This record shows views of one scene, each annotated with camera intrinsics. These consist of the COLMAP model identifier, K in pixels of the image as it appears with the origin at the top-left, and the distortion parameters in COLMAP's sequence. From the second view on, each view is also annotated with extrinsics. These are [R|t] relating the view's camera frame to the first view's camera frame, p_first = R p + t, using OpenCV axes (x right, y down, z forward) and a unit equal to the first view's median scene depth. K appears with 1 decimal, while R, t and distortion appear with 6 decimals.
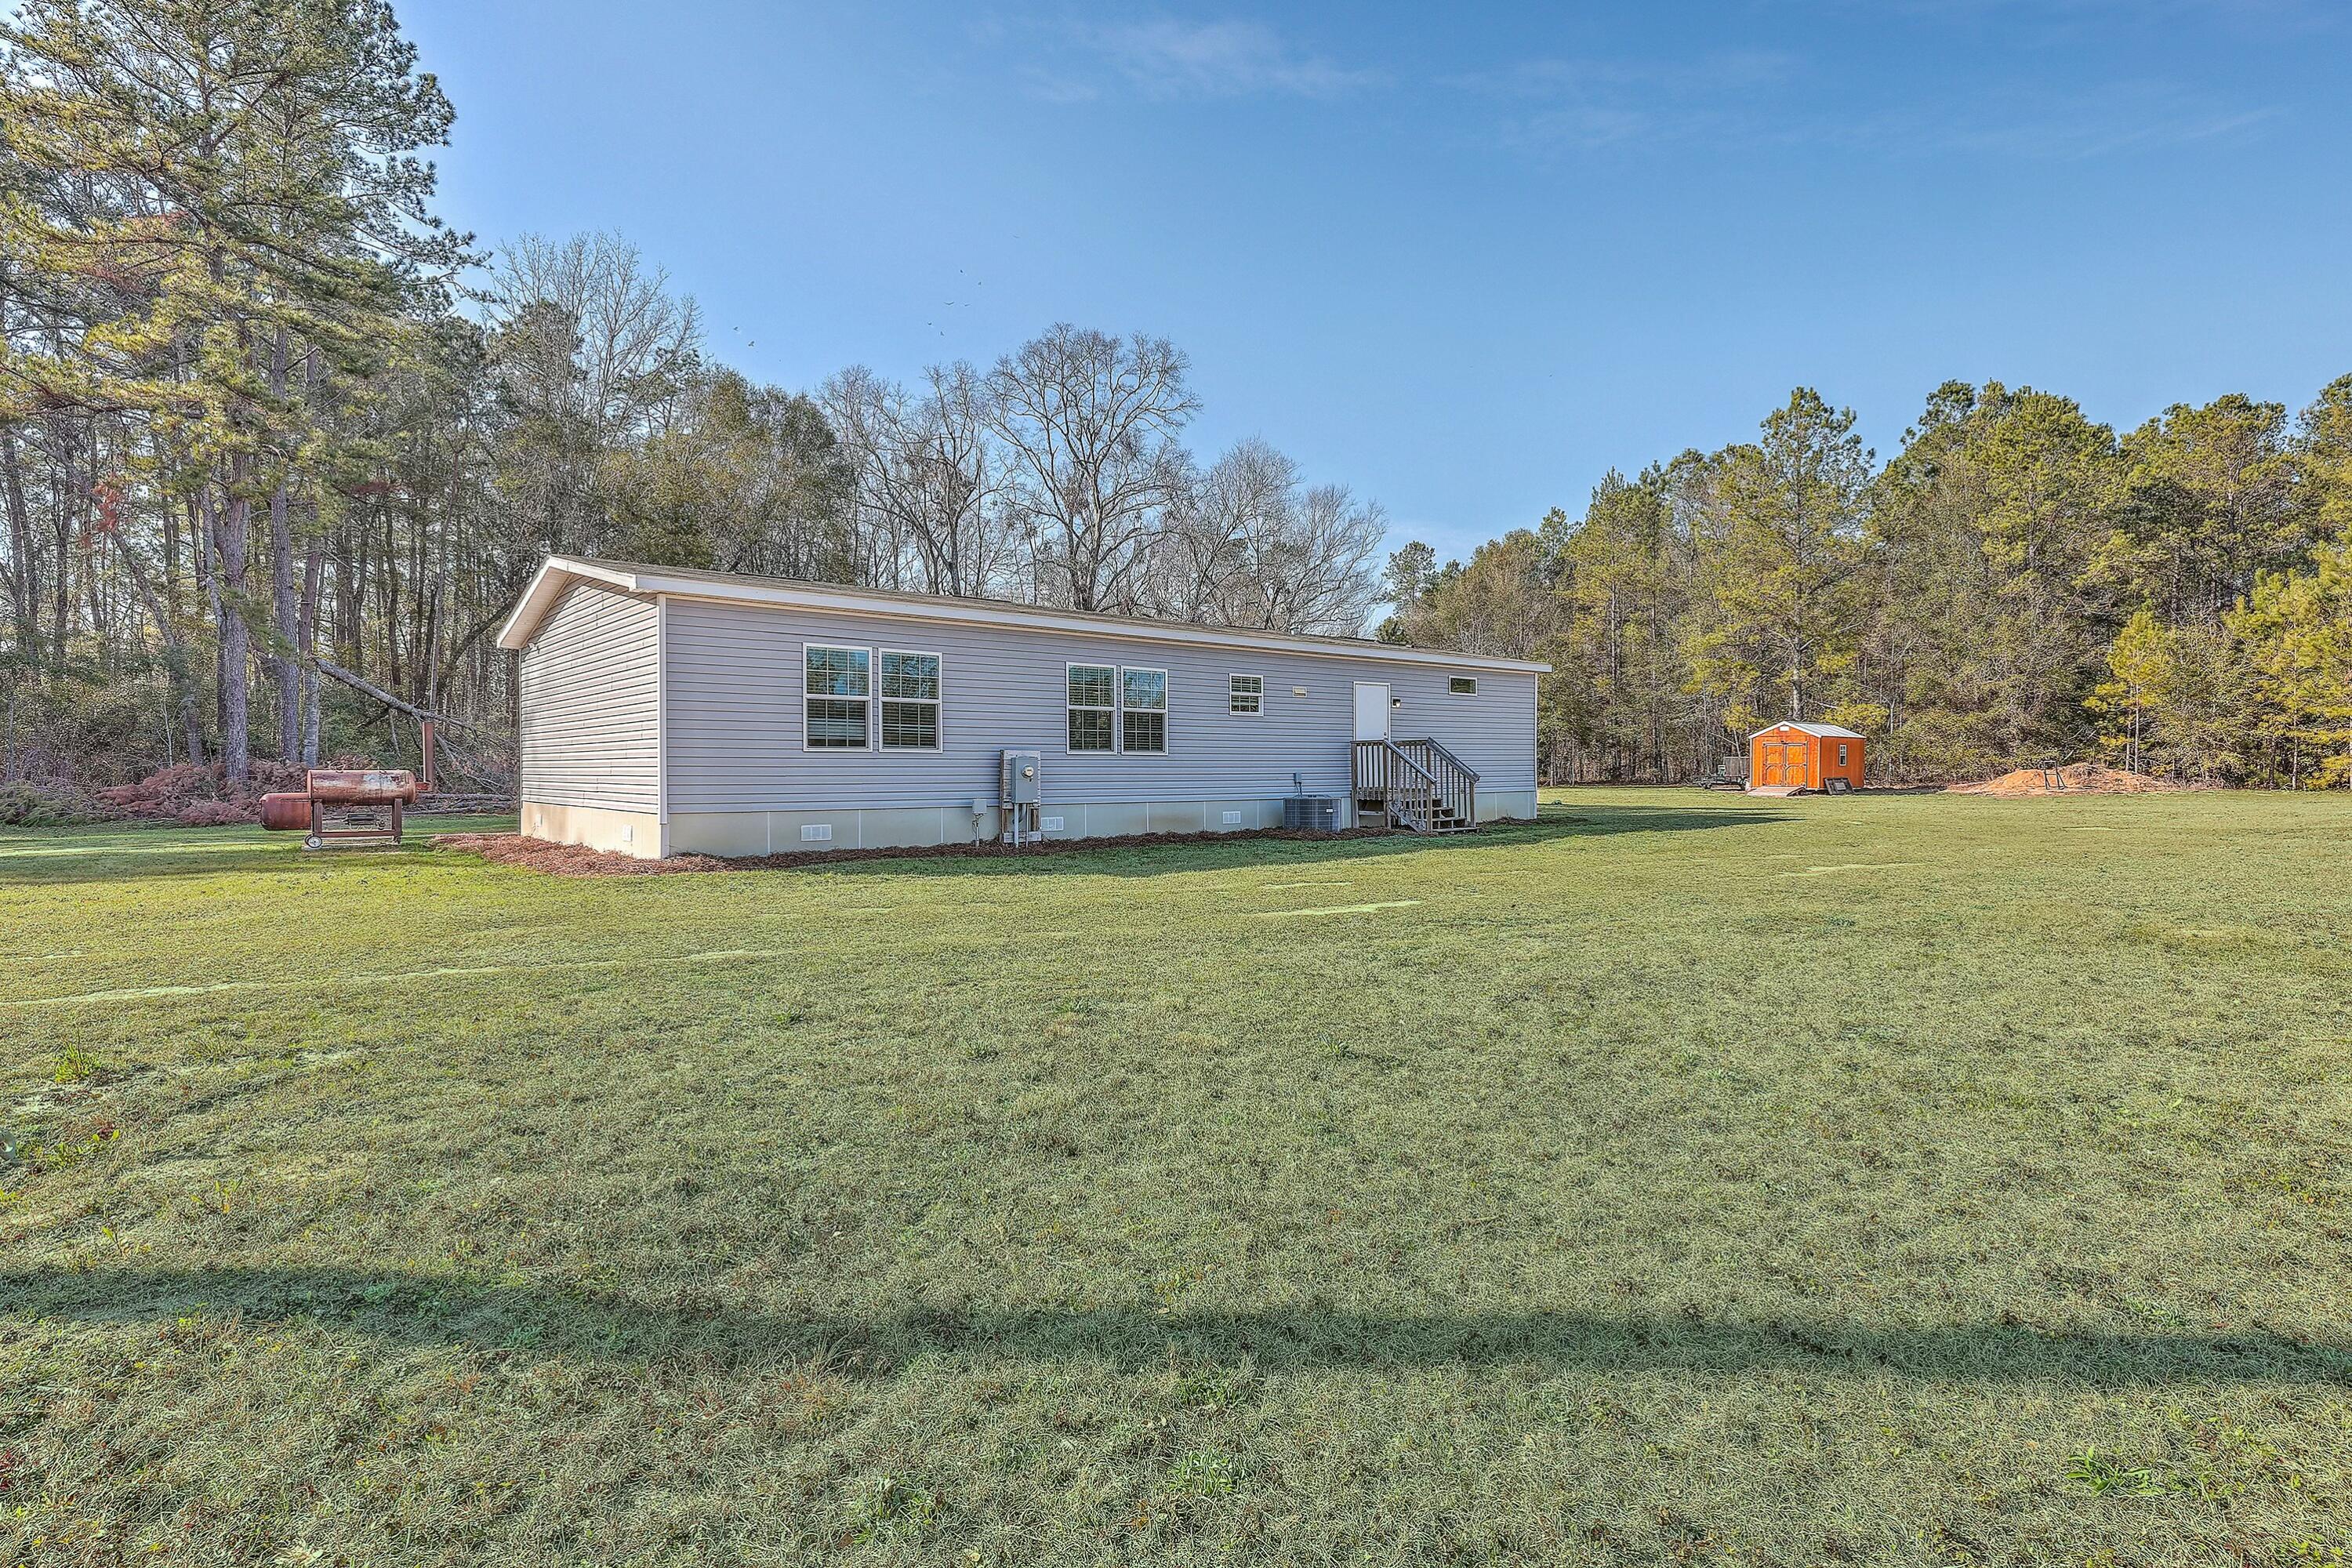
lens RADIAL K [[1162.0, 0, 1175.3], [0, 1162.0, 782.3], [0, 0, 1]] dist [-0.002533, -0.000147]
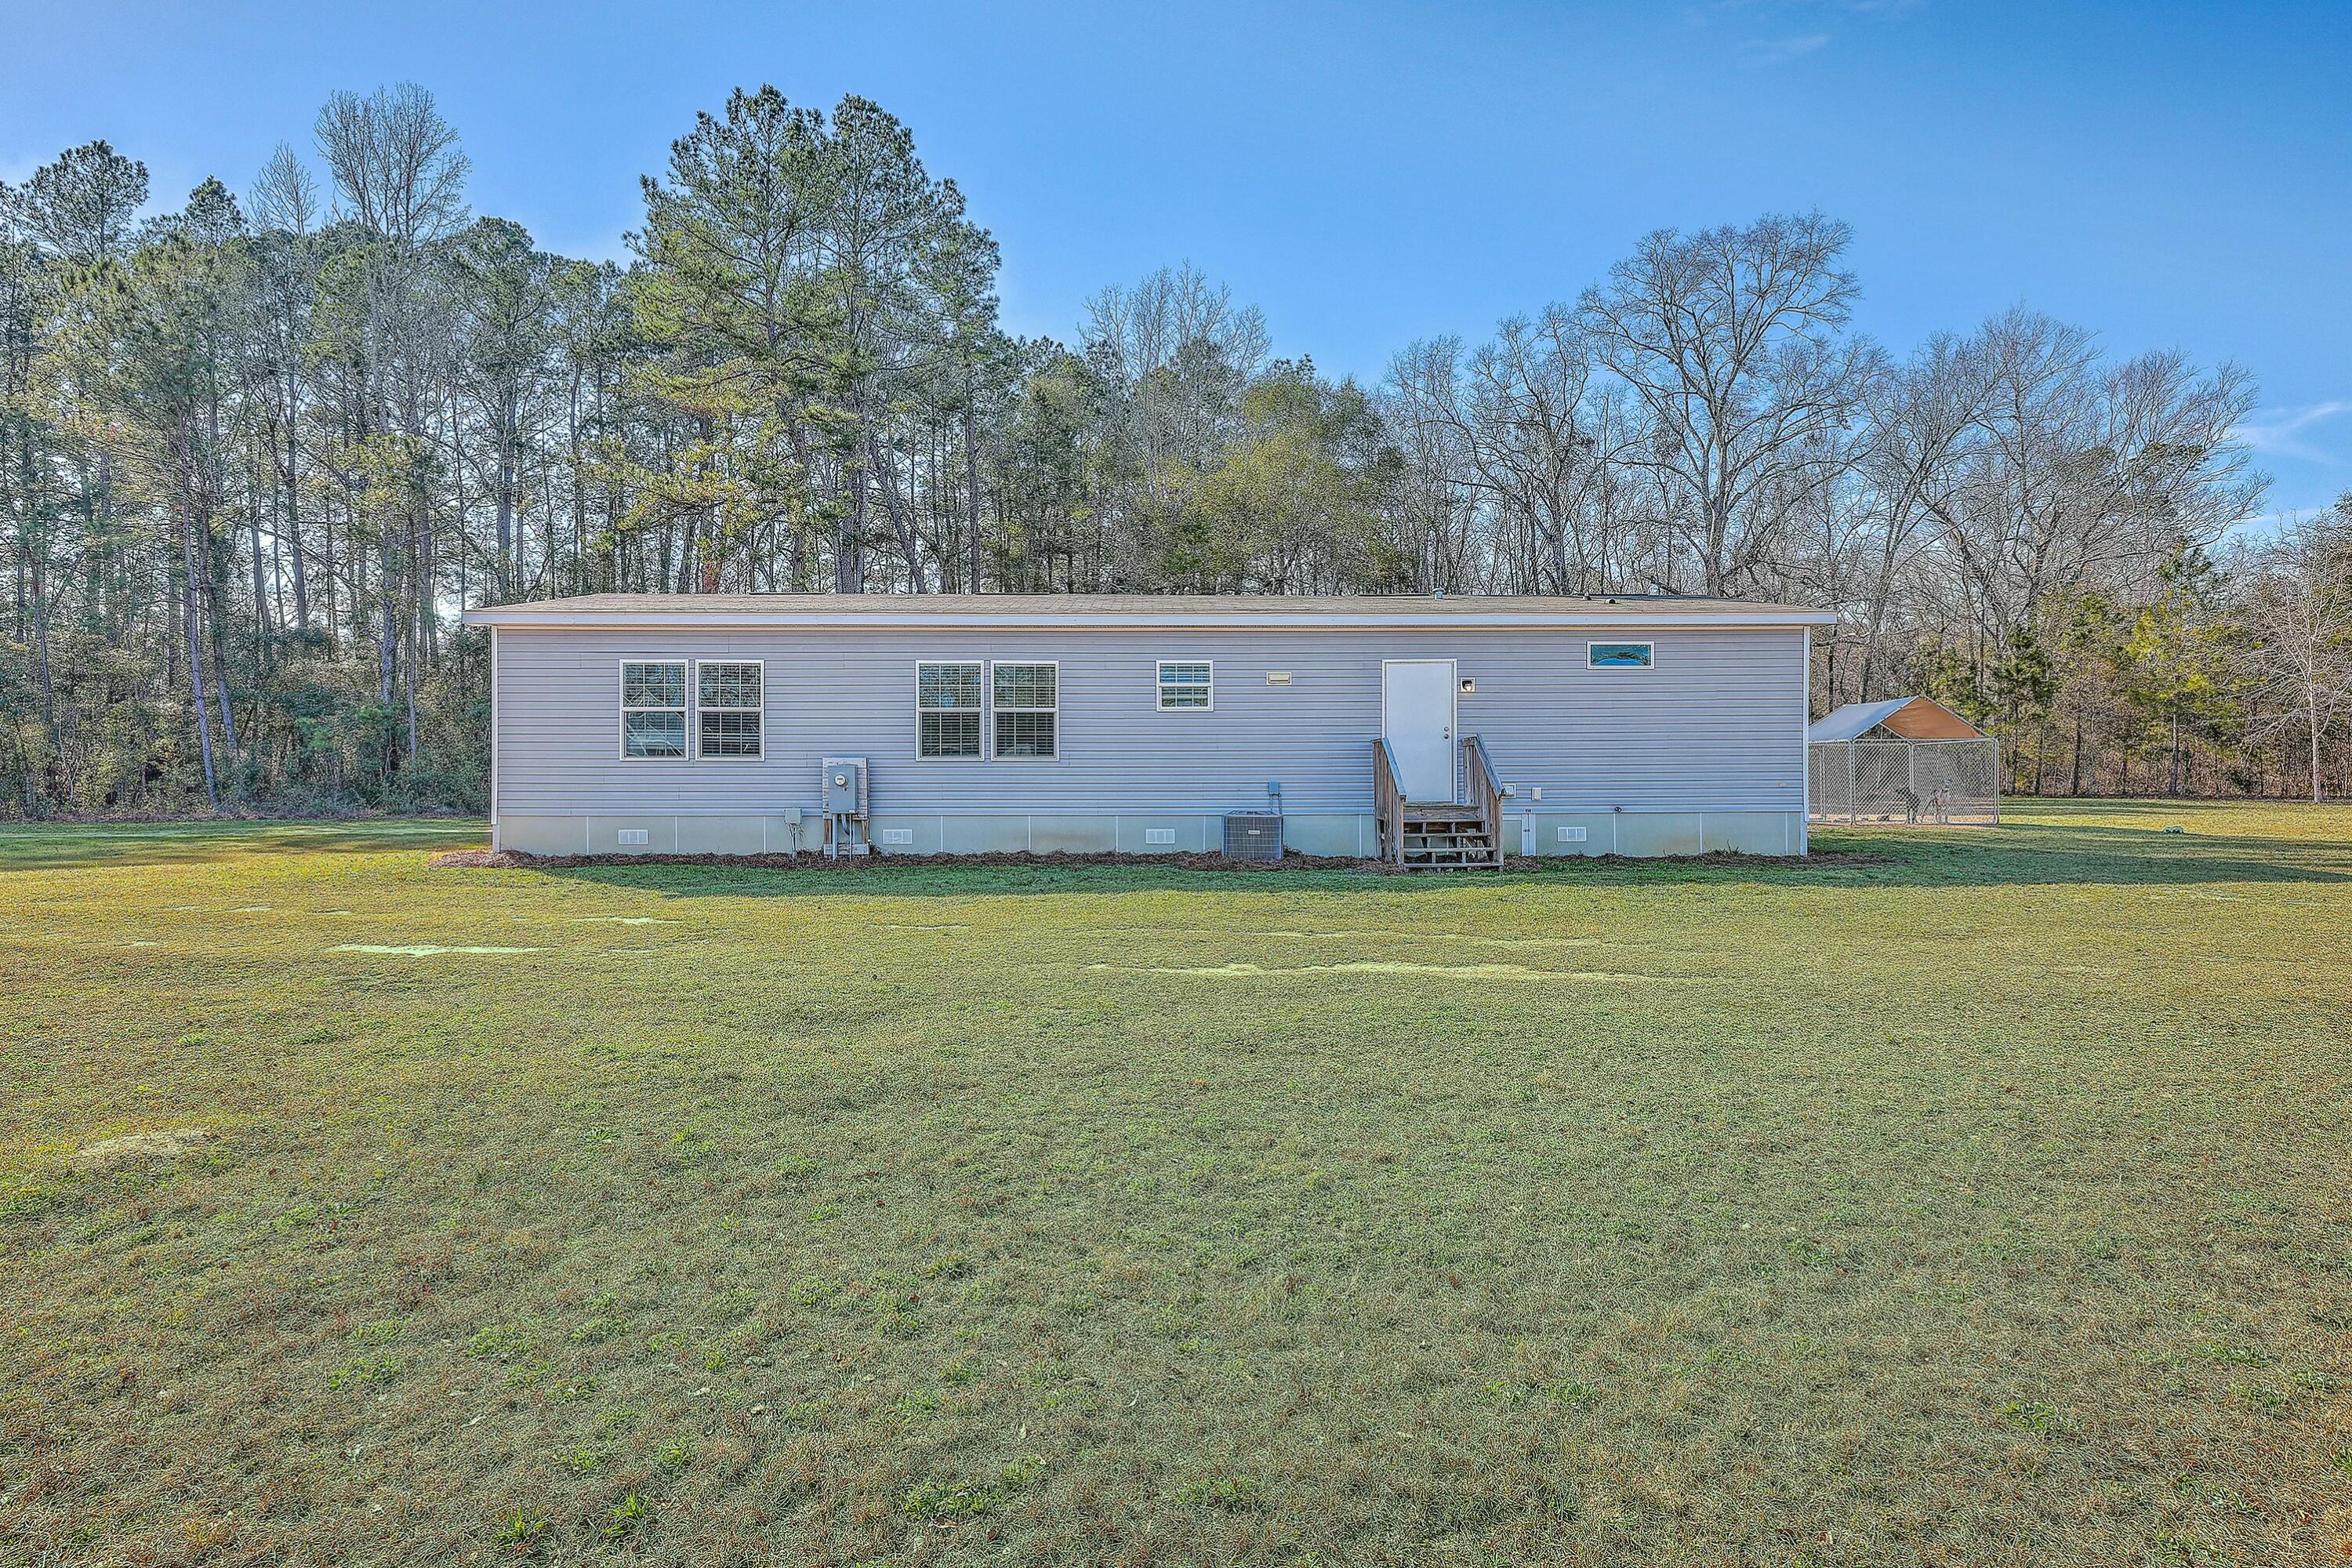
lens RADIAL K [[1310.6, 0, 1174.2], [0, 1310.6, 795.7], [0, 0, 1]] dist [0.012103, -0.001642]
pose [[0.778817, -0.000206, -0.627251, 0.688141], [-0.006986, 0.999935, -0.009002, 0.010558], [0.627212, 0.011393, 0.778765, 0.311525]]
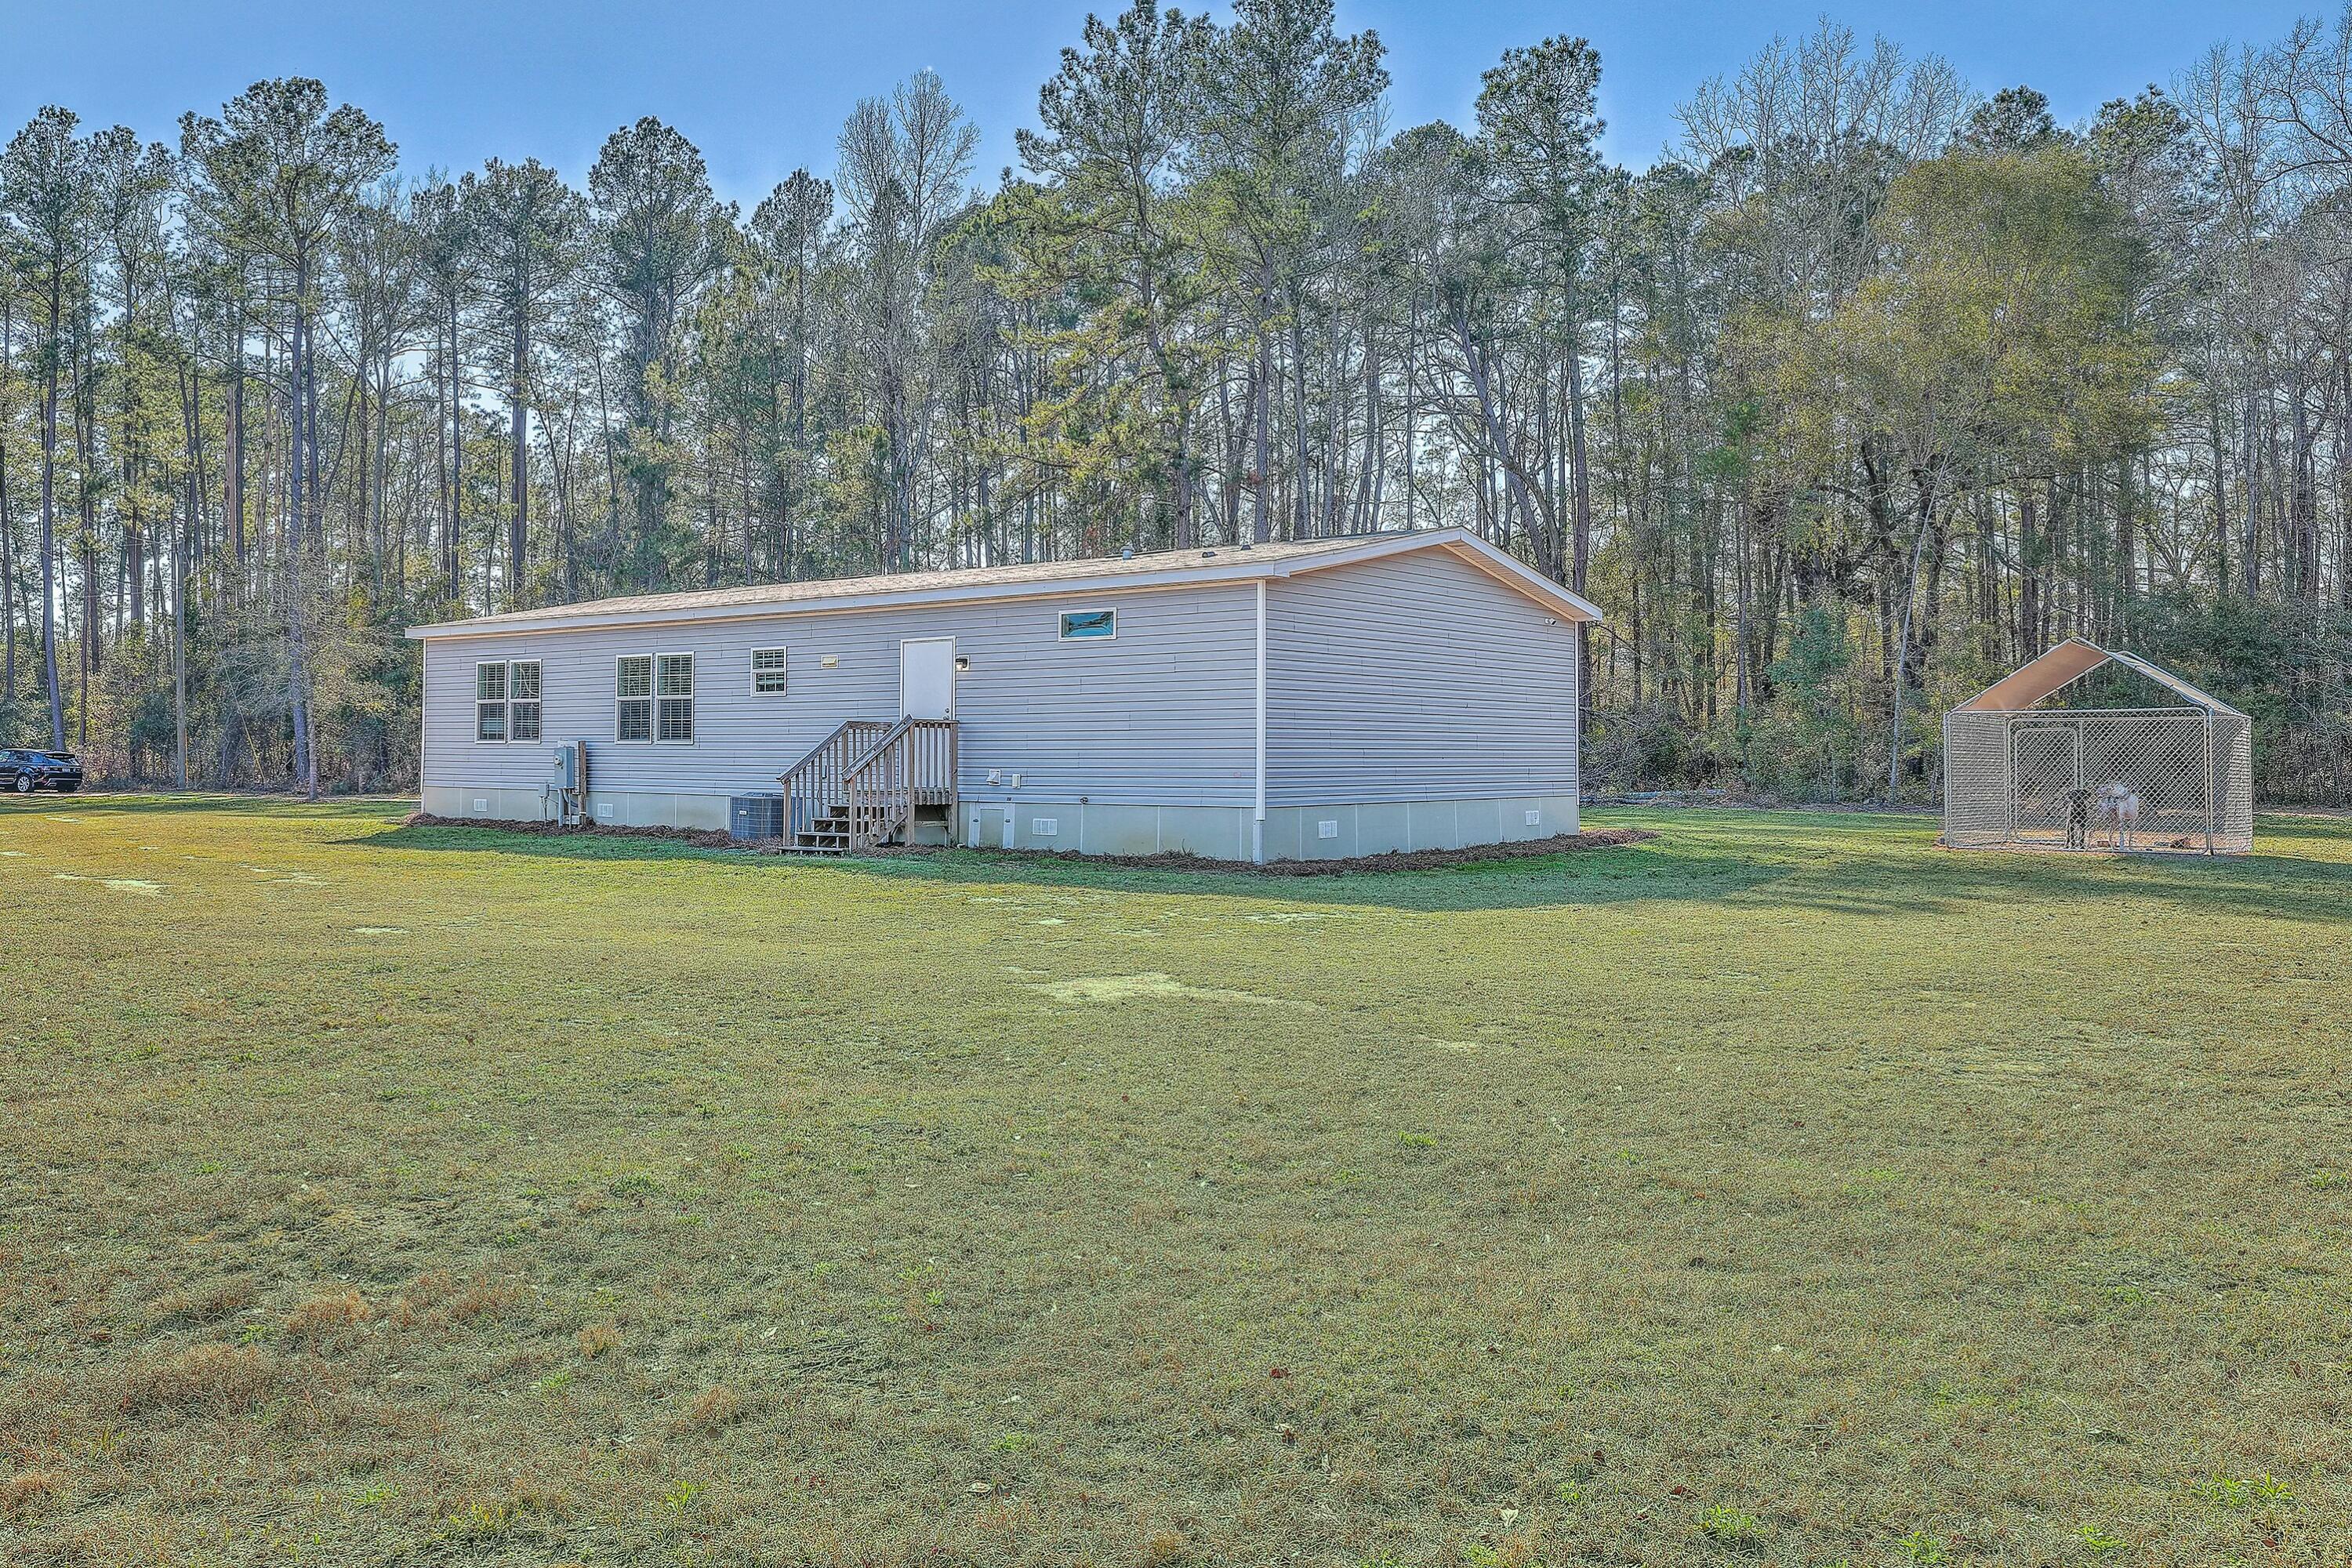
lens RADIAL K [[1849.3, 0, 1174.5], [0, 1849.3, 767.7], [0, 0, 1]] dist [-0.000739, 0.000562]
pose [[0.198276, 0.001457, -0.980145, 1.566082], [-0.023114, 0.999728, -0.003190, -0.009043], [0.979874, 0.023288, 0.198256, 1.121488]]
